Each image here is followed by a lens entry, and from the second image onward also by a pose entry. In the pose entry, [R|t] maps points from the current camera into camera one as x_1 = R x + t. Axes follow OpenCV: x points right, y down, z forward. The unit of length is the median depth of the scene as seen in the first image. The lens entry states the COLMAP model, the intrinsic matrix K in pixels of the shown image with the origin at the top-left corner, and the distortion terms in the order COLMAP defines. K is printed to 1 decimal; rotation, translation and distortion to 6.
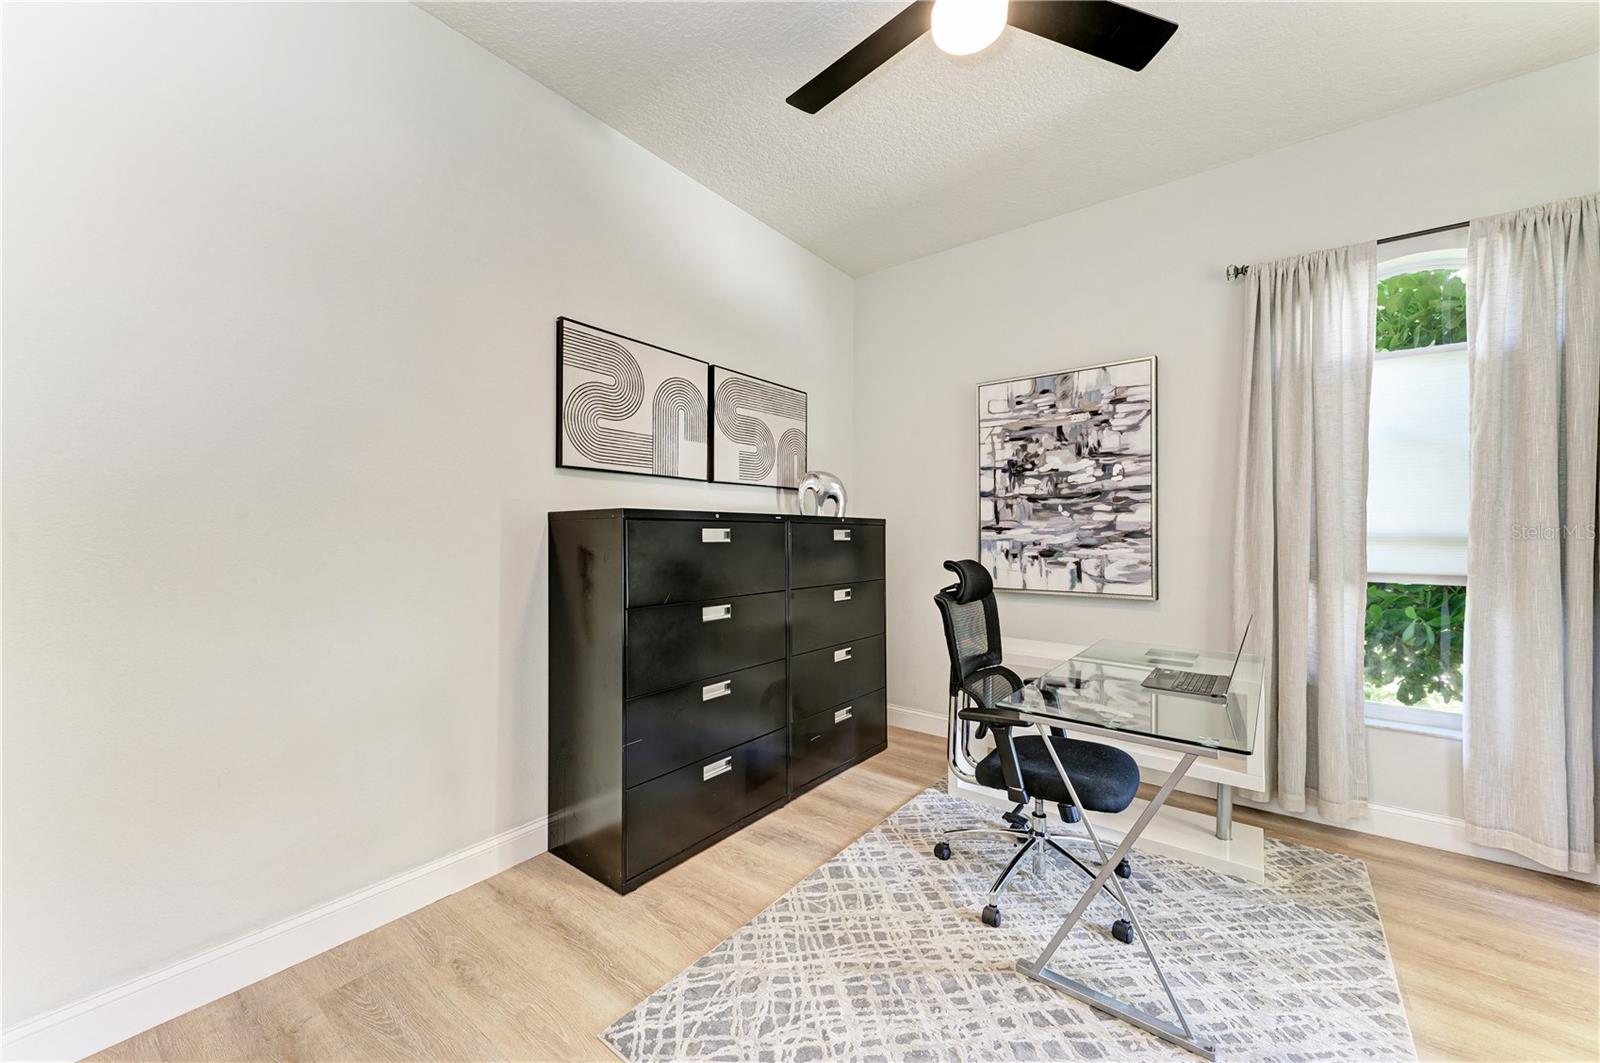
lens RADIAL K [[610.2, 0, 795.7], [0, 610.2, 528.1], [0, 0, 1]] dist [0.004008, 0.000096]
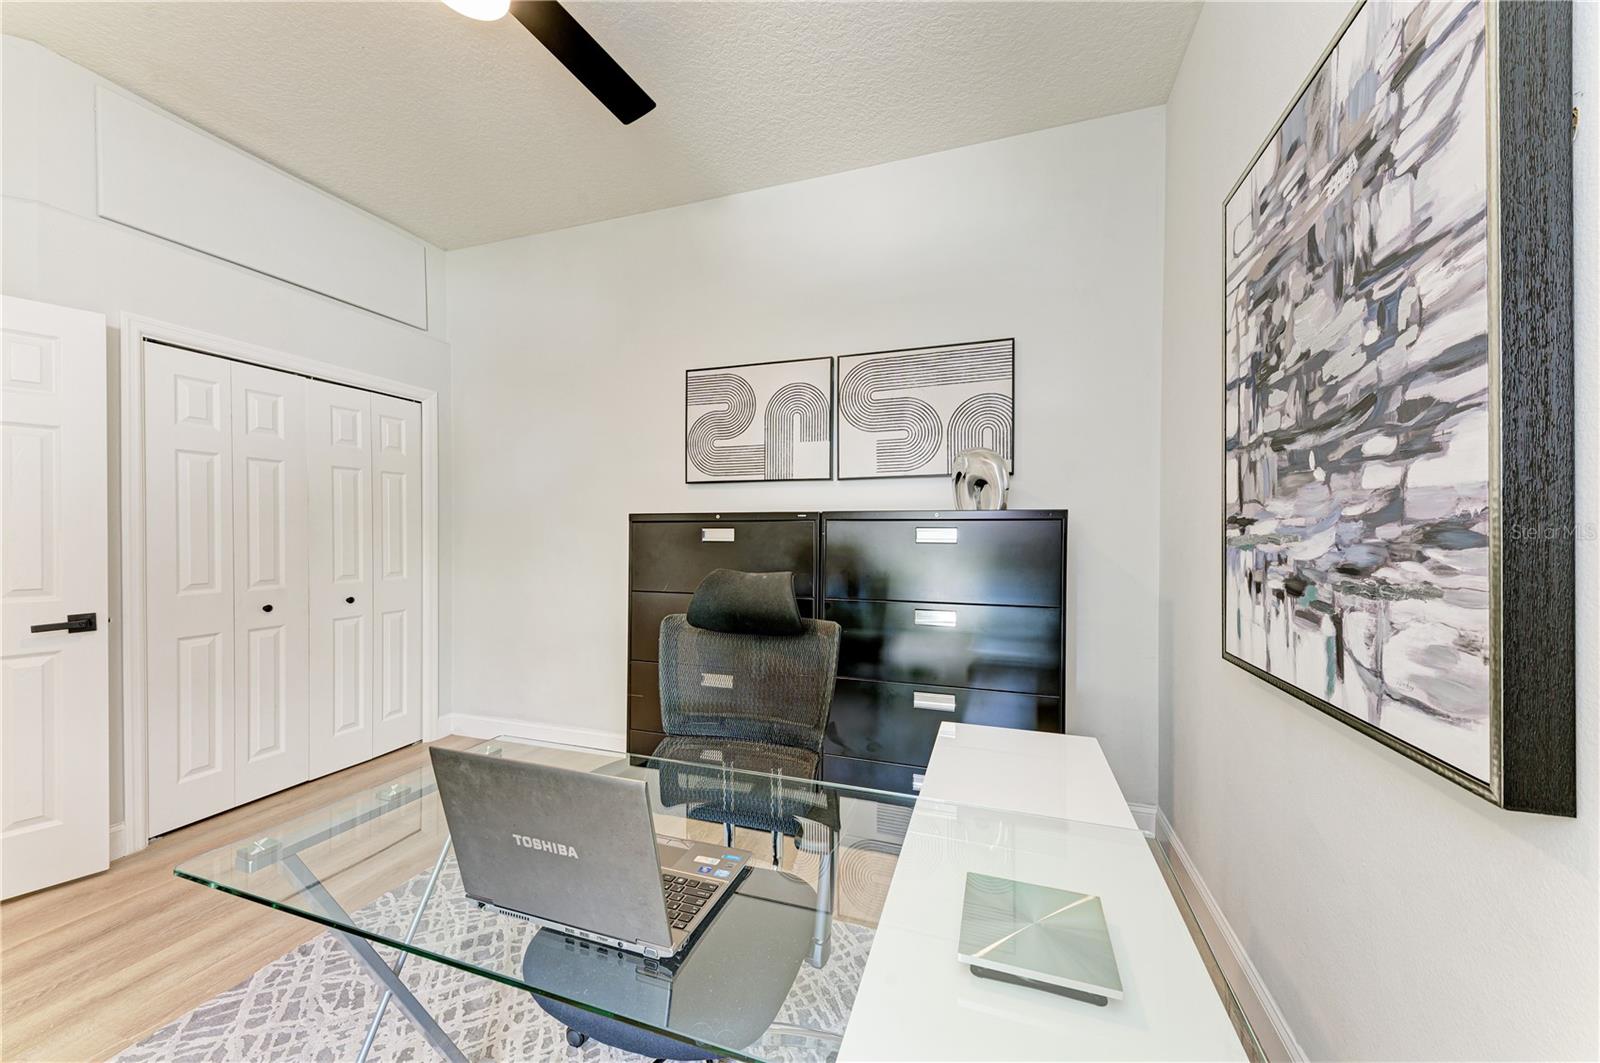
lens RADIAL K [[576.5, 0, 792.4], [0, 576.5, 529.9], [0, 0, 1]] dist [0.000769, -0.000444]
pose [[0.320954, -0.008457, -0.947057, 0.676758], [0.005568, 0.999960, -0.007042, 0.008563], [0.947078, -0.003013, 0.320988, 0.631021]]
